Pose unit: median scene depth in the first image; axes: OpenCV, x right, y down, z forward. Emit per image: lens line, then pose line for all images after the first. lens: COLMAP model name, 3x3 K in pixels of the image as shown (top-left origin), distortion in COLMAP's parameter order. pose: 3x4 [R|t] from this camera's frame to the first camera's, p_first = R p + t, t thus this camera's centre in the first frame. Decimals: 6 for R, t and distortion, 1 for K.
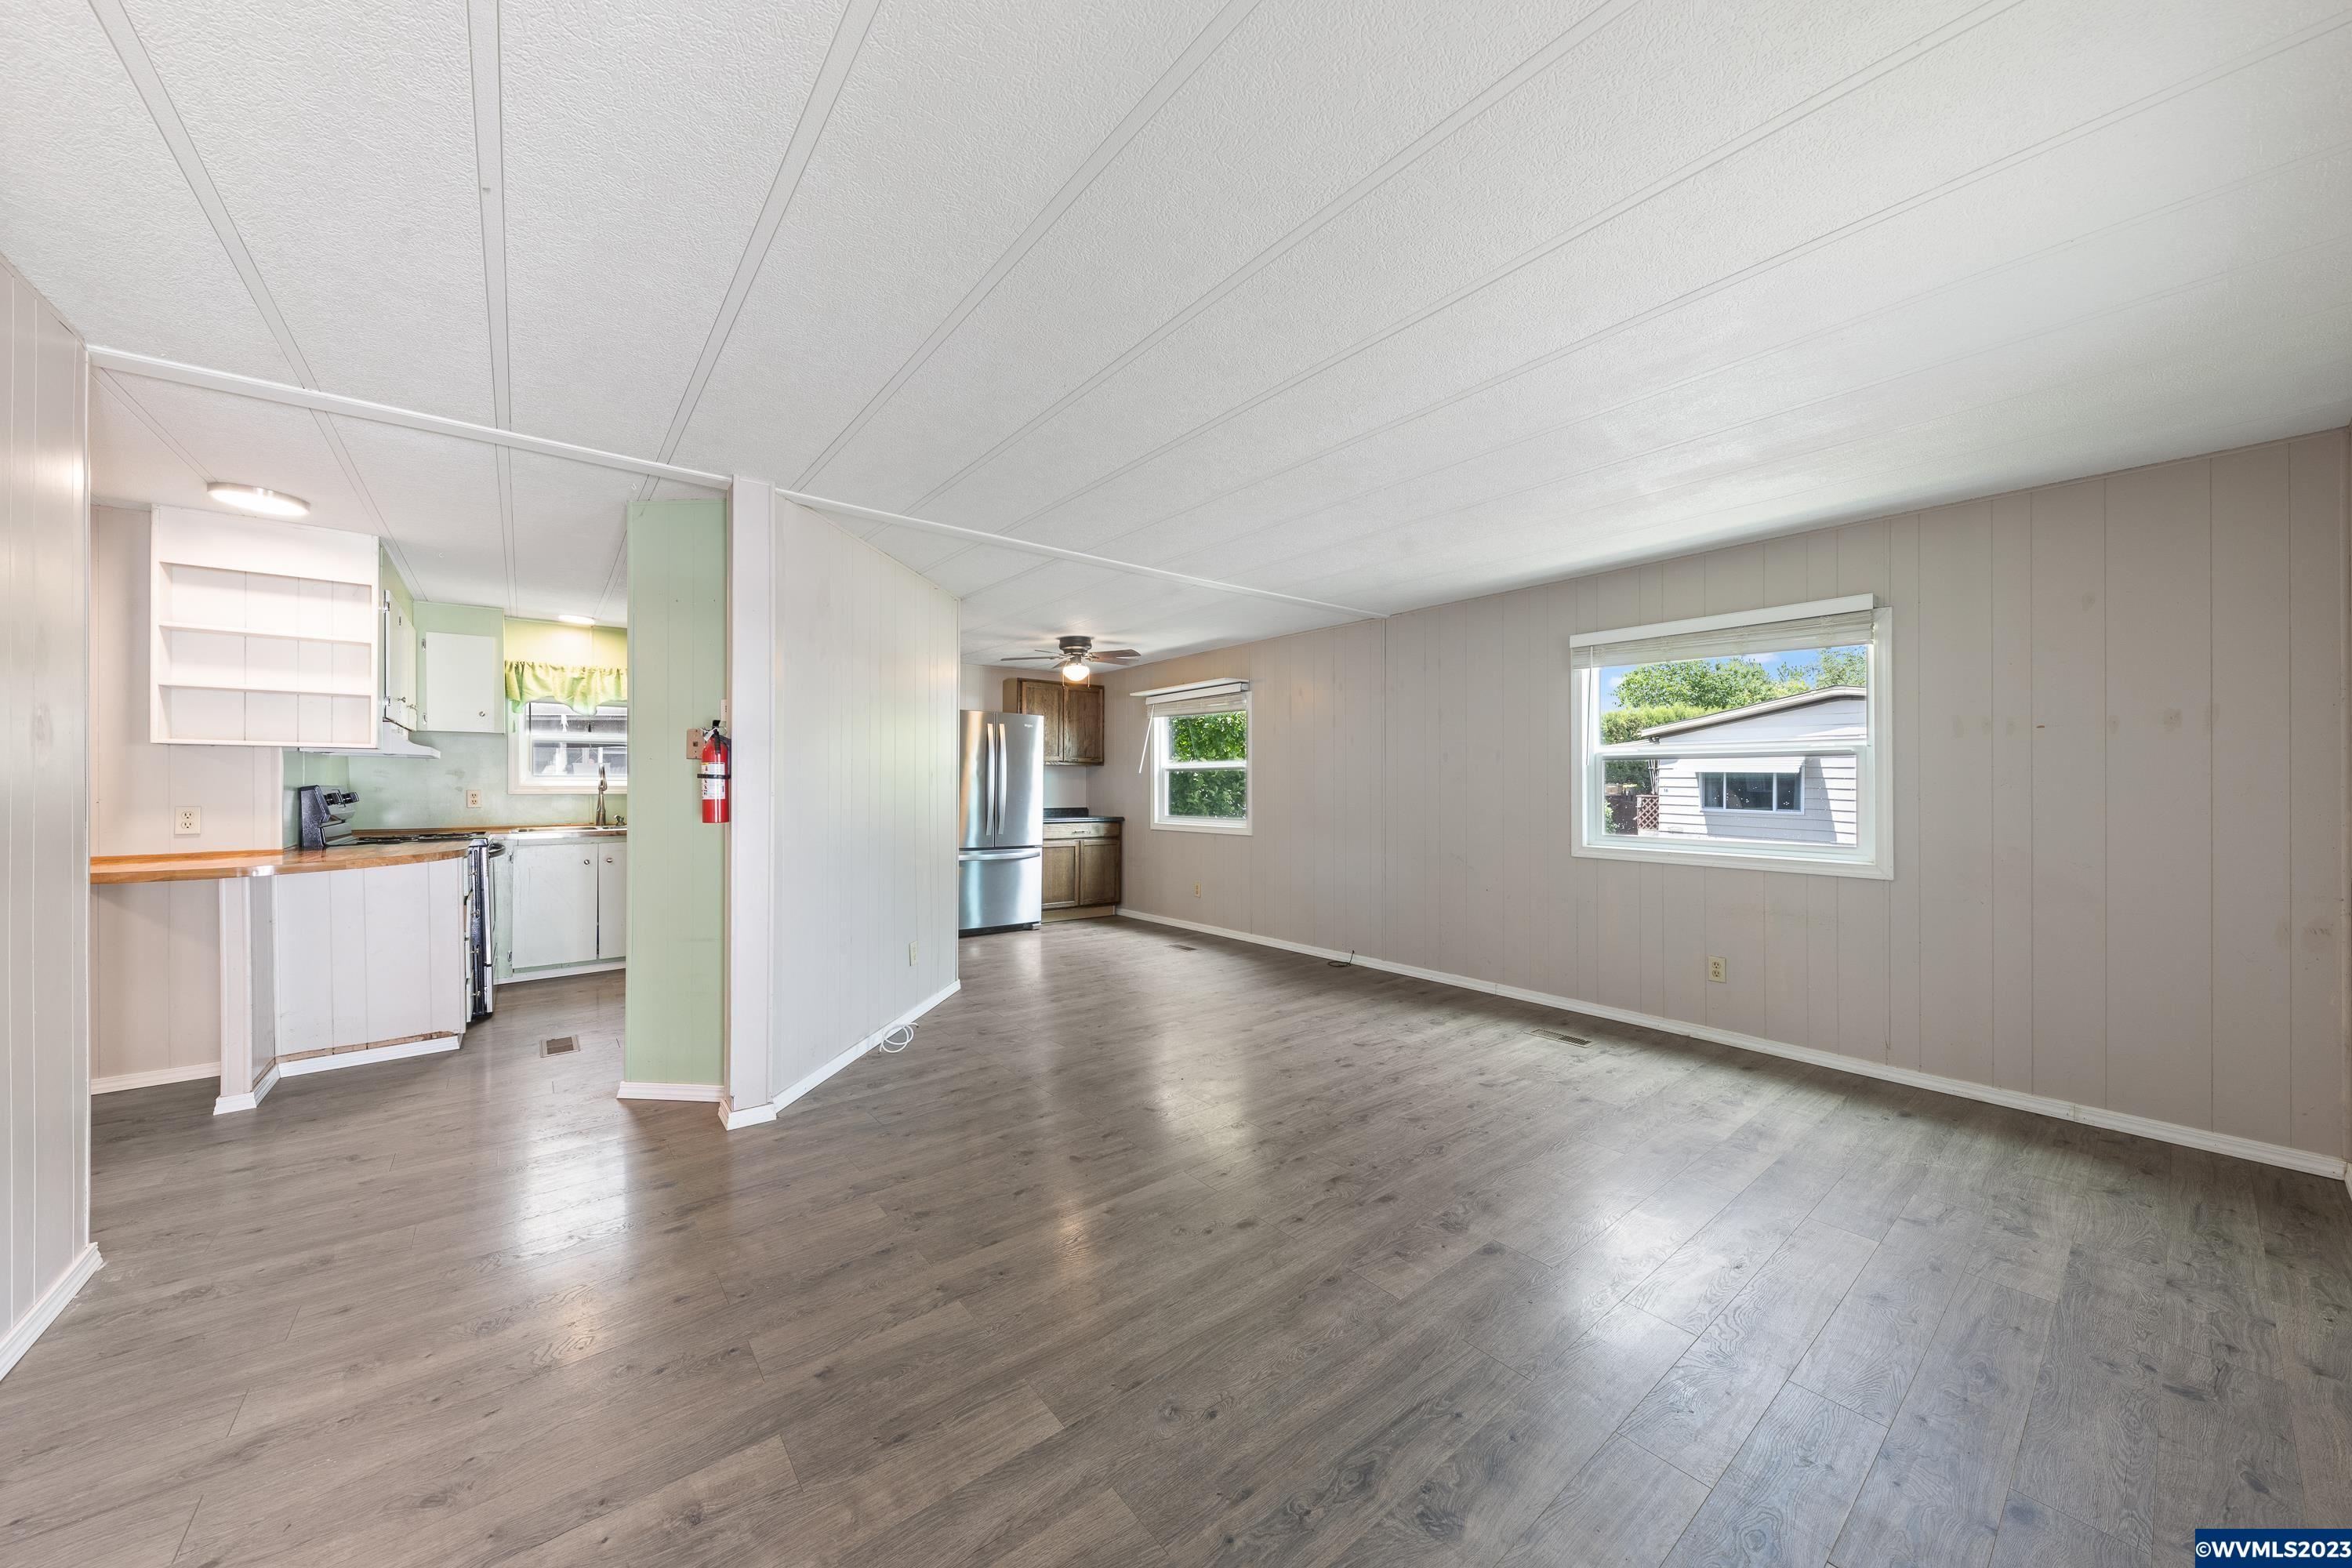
lens RADIAL K [[814.5, 0, 1166.9], [0, 814.5, 778.1], [0, 0, 1]] dist [0.005446, -0.003497]
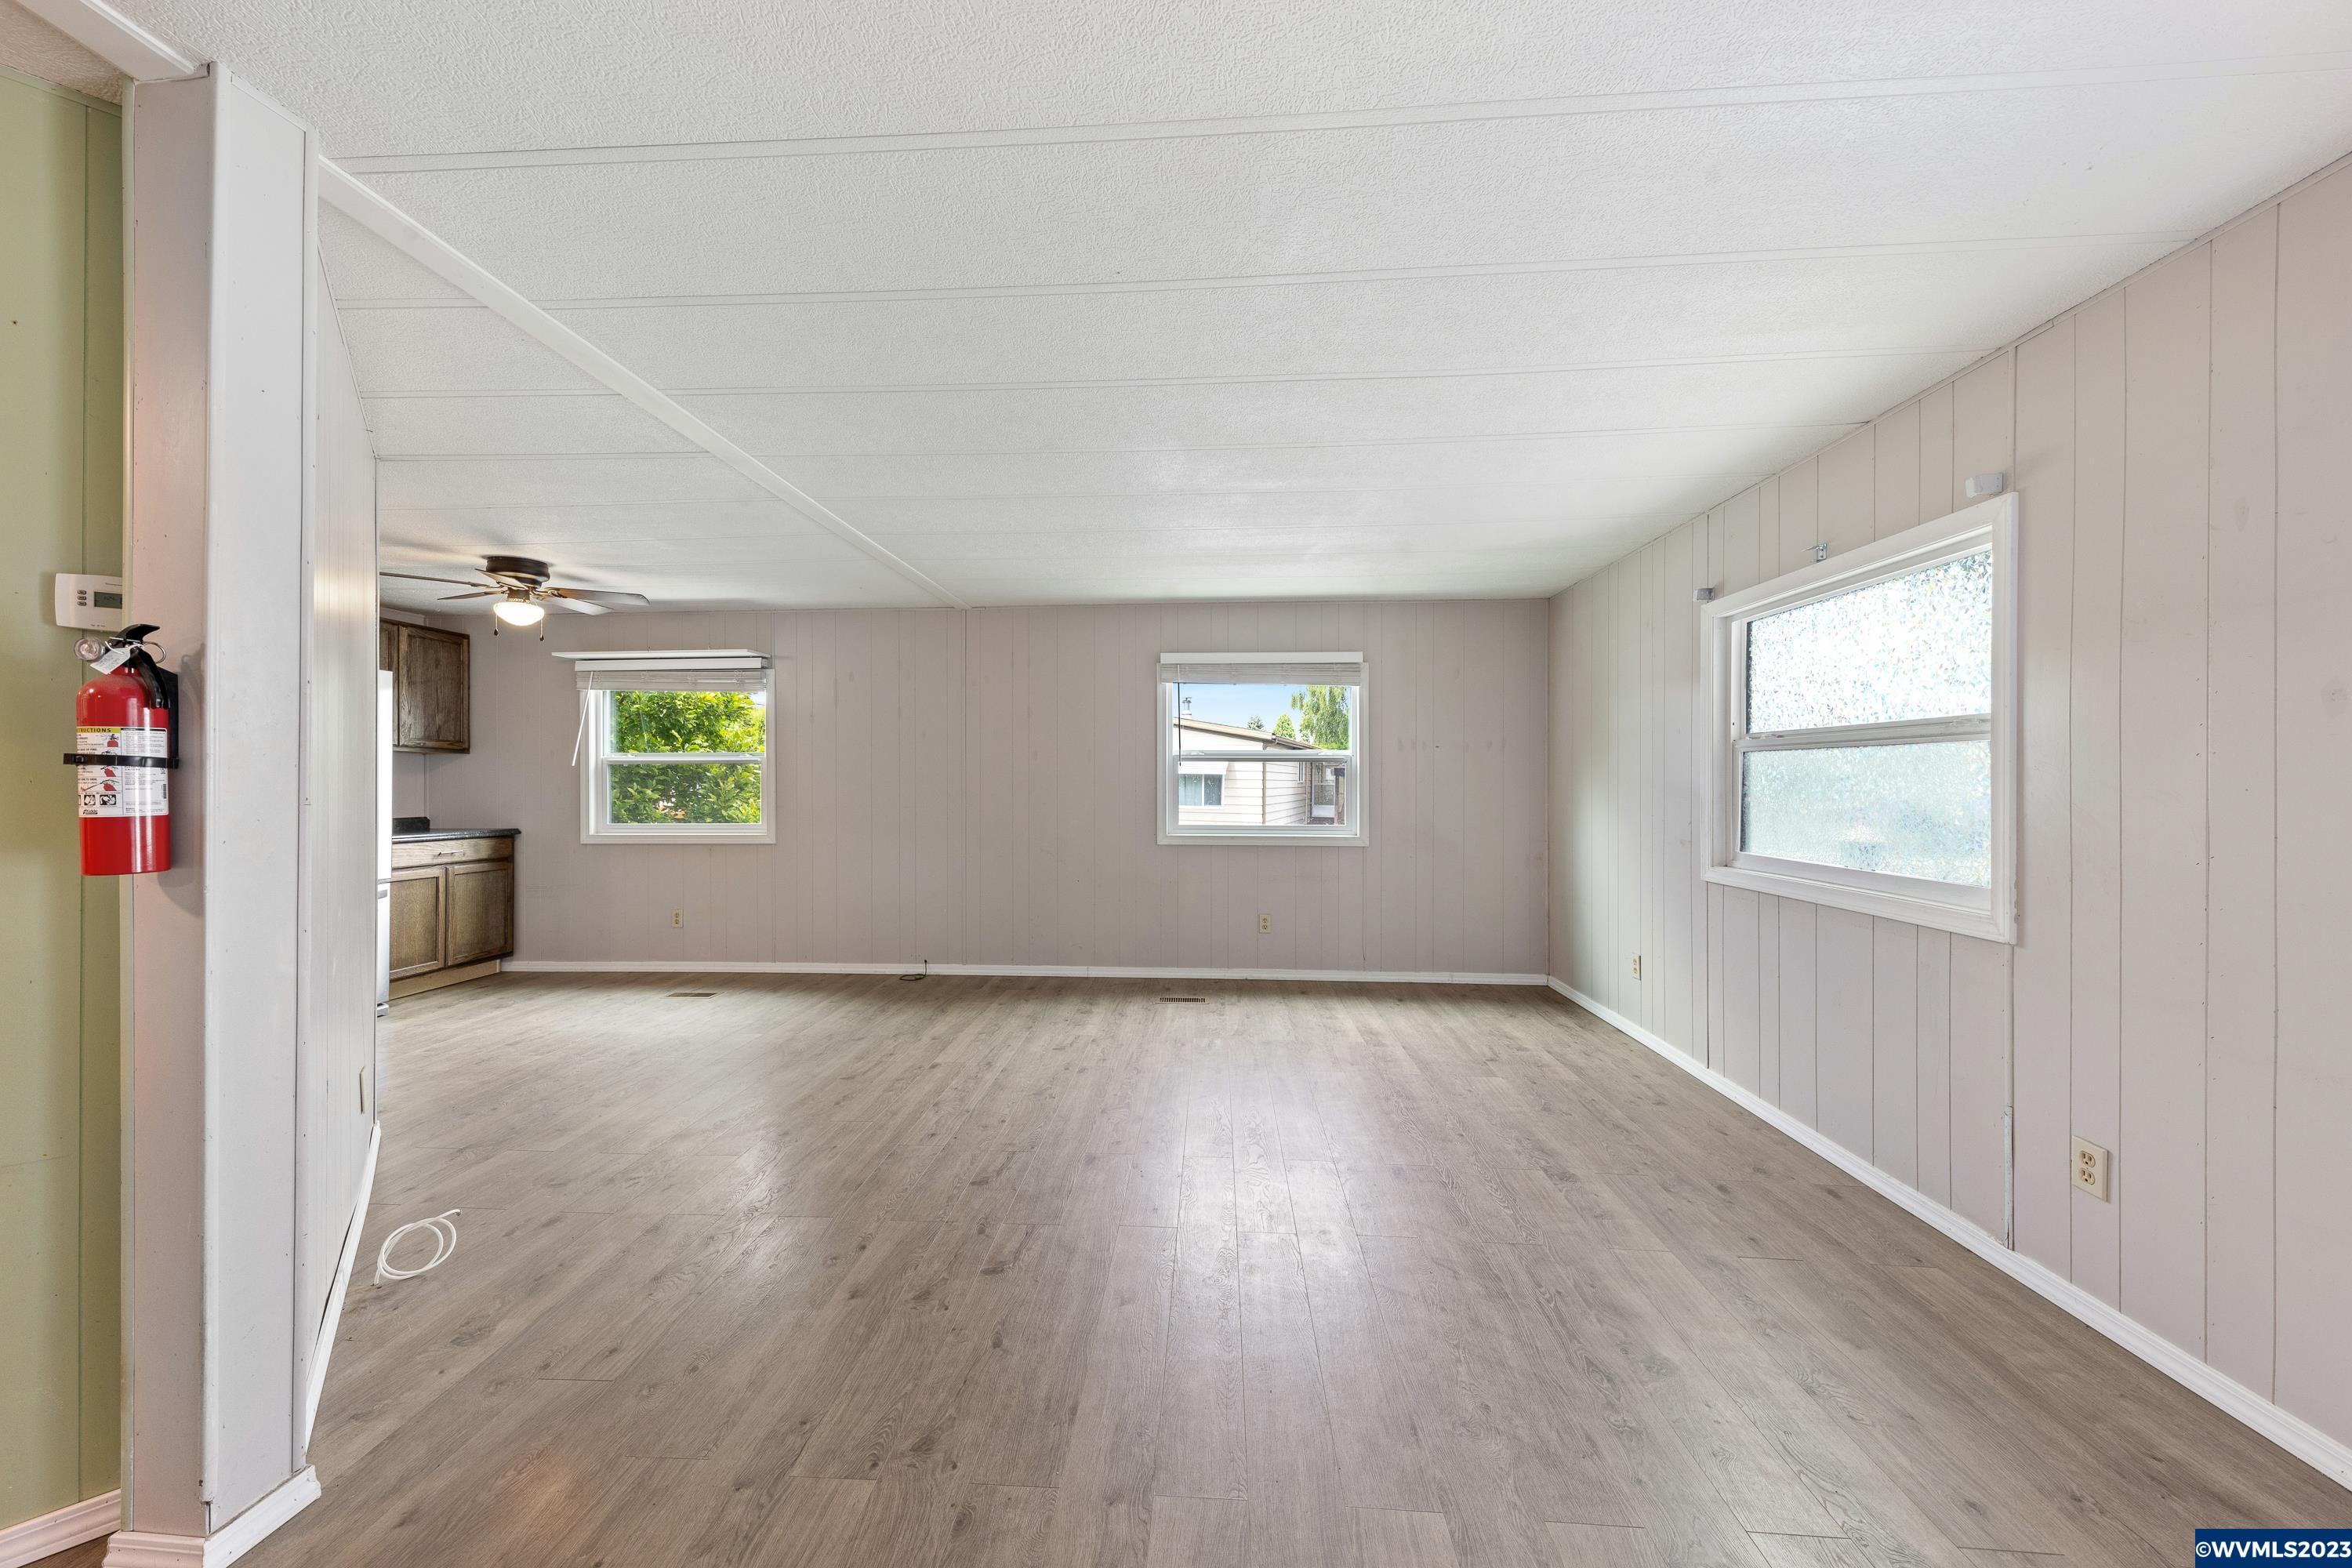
lens RADIAL K [[801.6, 0, 1172.1], [0, 801.6, 784.3], [0, 0, 1]] dist [0.000857, -0.000076]
pose [[0.665304, -0.001462, 0.746571, -0.340107], [-0.006158, 0.999953, 0.007446, 0.002405], [-0.746547, -0.009552, 0.665264, 0.229882]]
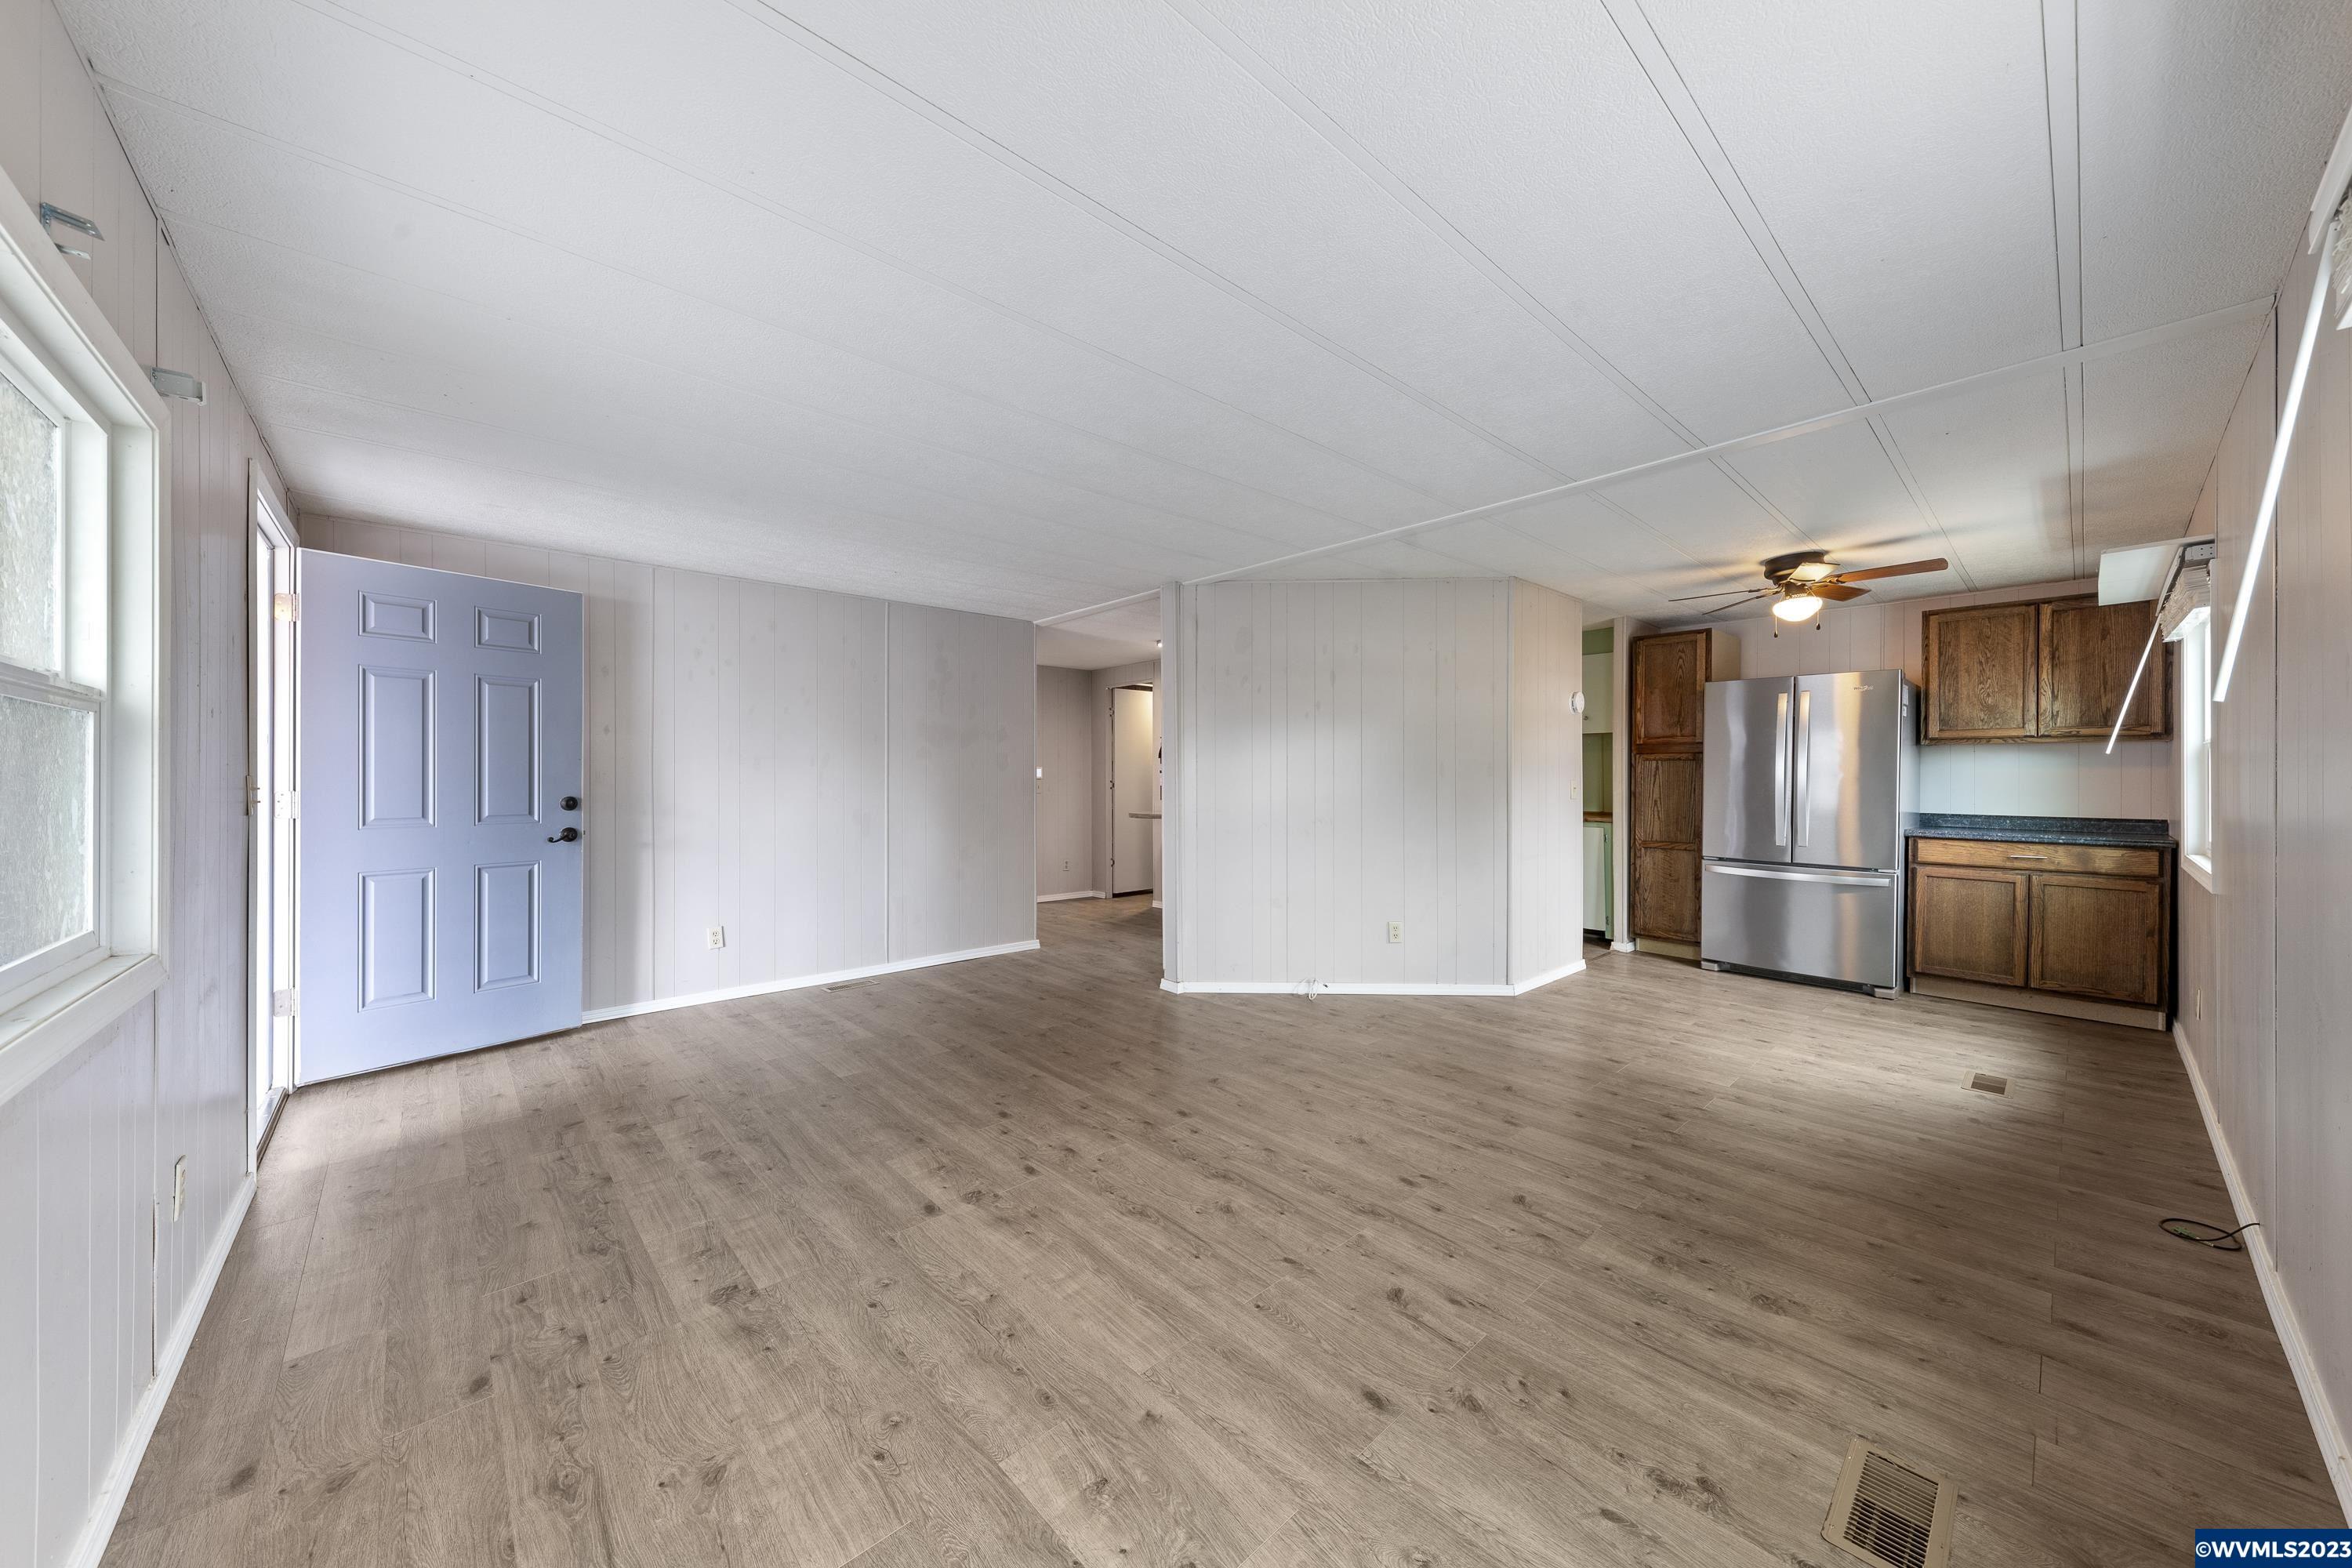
lens RADIAL K [[814.5, 0, 1166.9], [0, 814.5, 778.1], [0, 0, 1]] dist [0.005446, -0.003497]
pose [[0.063832, 0.001781, -0.997959, 0.725812], [0.007464, 0.999970, 0.002262, 0.005275], [0.997933, -0.007593, 0.063817, 0.608403]]
